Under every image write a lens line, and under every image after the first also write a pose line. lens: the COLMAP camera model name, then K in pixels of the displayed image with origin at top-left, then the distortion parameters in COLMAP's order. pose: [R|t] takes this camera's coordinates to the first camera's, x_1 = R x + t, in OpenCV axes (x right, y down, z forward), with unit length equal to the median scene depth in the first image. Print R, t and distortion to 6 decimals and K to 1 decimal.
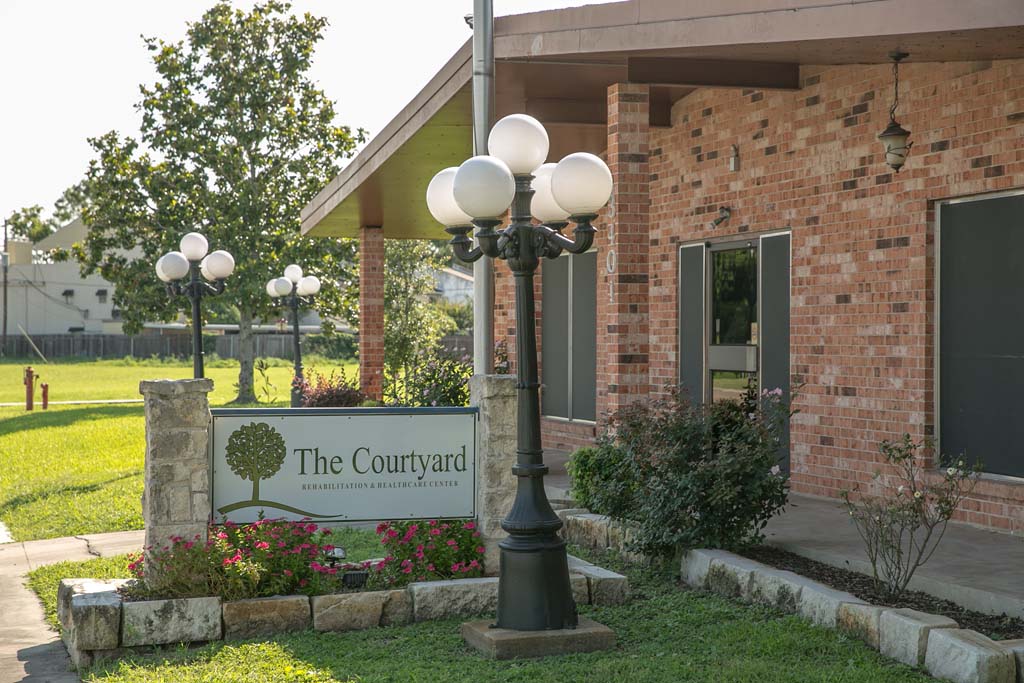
lens RADIAL K [[1732.4, 0, 461.0], [0, 1732.4, 394.2], [0, 0, 1]] dist [0.070919, 0.144756]
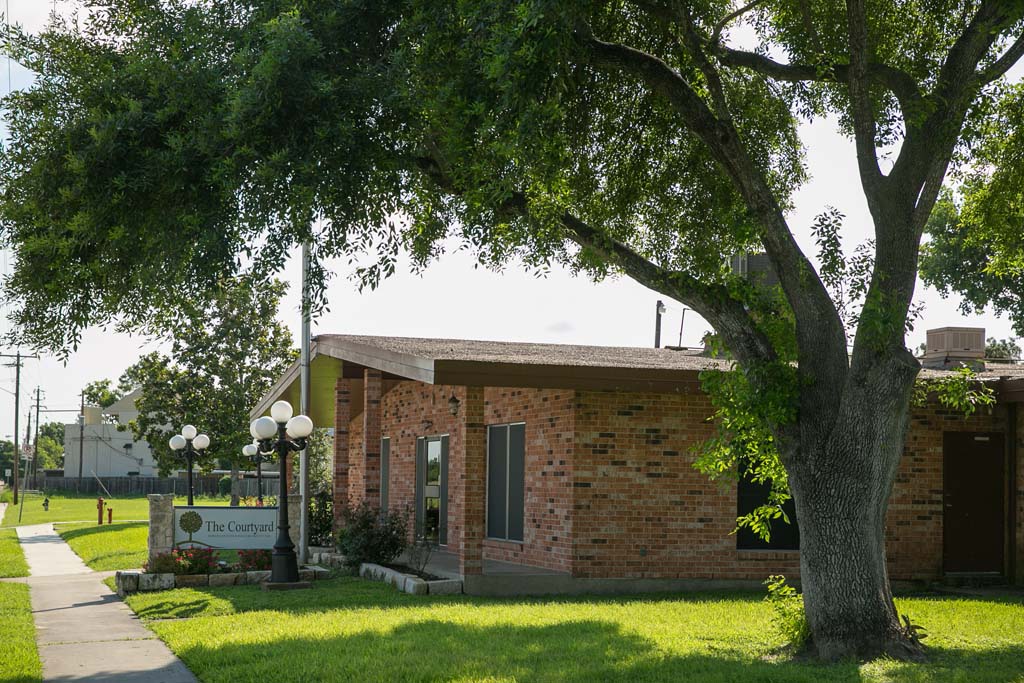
lens RADIAL K [[1736.5, 0, 463.7], [0, 1736.5, 470.8], [0, 0, 1]] dist [0.040674, 0.255839]
pose [[0.999397, 0.011098, -0.032913, 0.140570], [-0.012410, 0.999125, -0.039929, 0.020312], [0.032441, 0.040313, 0.998660, -0.599378]]
